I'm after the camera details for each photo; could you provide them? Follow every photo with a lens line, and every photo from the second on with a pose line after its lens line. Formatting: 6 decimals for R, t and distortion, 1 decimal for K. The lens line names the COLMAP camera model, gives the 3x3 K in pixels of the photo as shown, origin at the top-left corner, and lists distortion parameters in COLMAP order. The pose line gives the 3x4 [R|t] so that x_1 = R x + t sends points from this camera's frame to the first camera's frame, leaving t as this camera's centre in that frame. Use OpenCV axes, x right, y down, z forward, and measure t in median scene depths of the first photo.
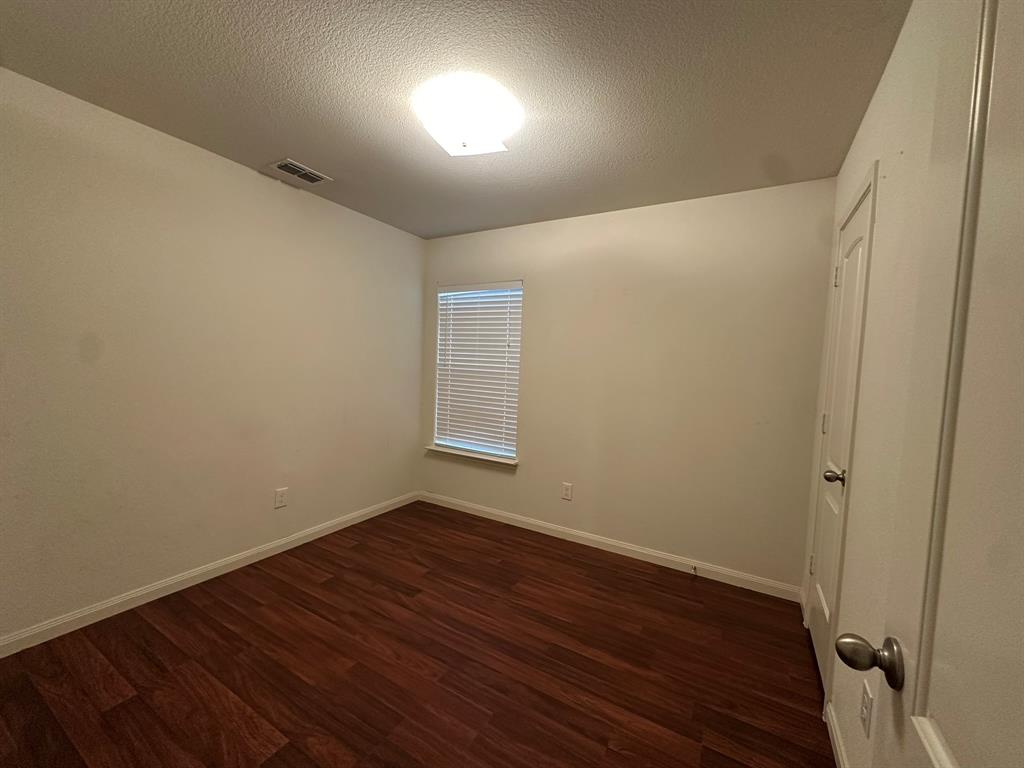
lens RADIAL K [[408.2, 0, 511.3], [0, 408.2, 384.0], [0, 0, 1]] dist [-0.006325, 0.001470]
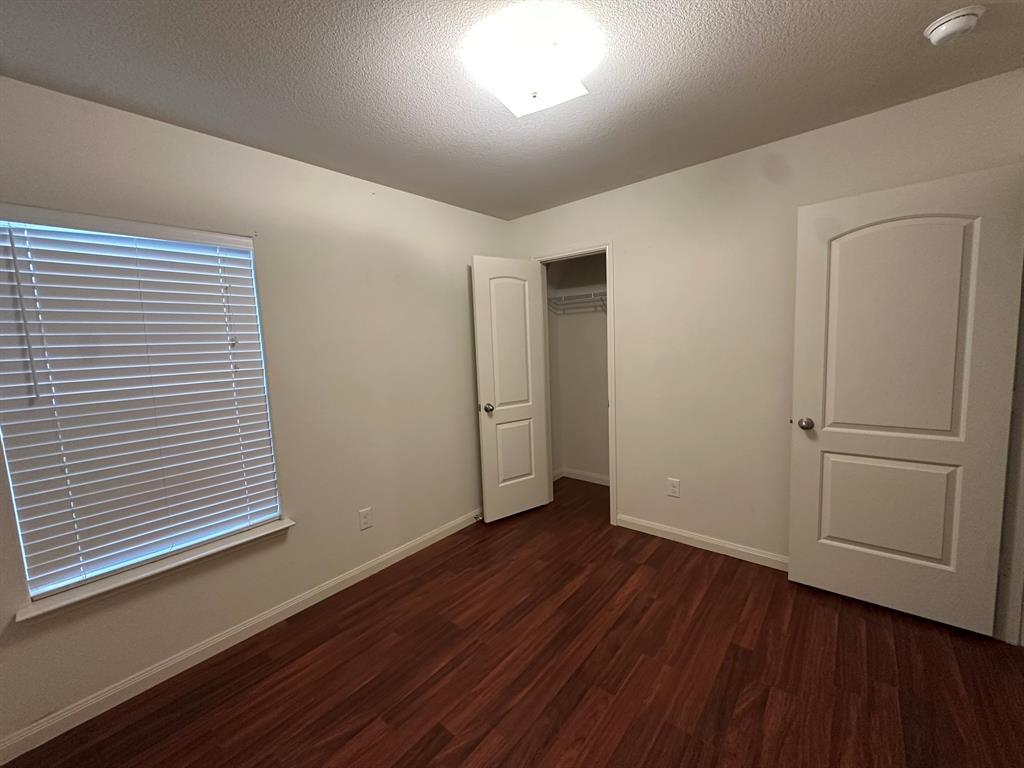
lens RADIAL K [[408.2, 0, 513.6], [0, 408.2, 385.2], [0, 0, 1]] dist [-0.006325, 0.001470]
pose [[0.168247, -0.156576, 0.973230, -0.682740], [0.106441, 0.984417, 0.139974, -0.098984], [-0.979981, 0.080041, 0.182291, 0.654491]]
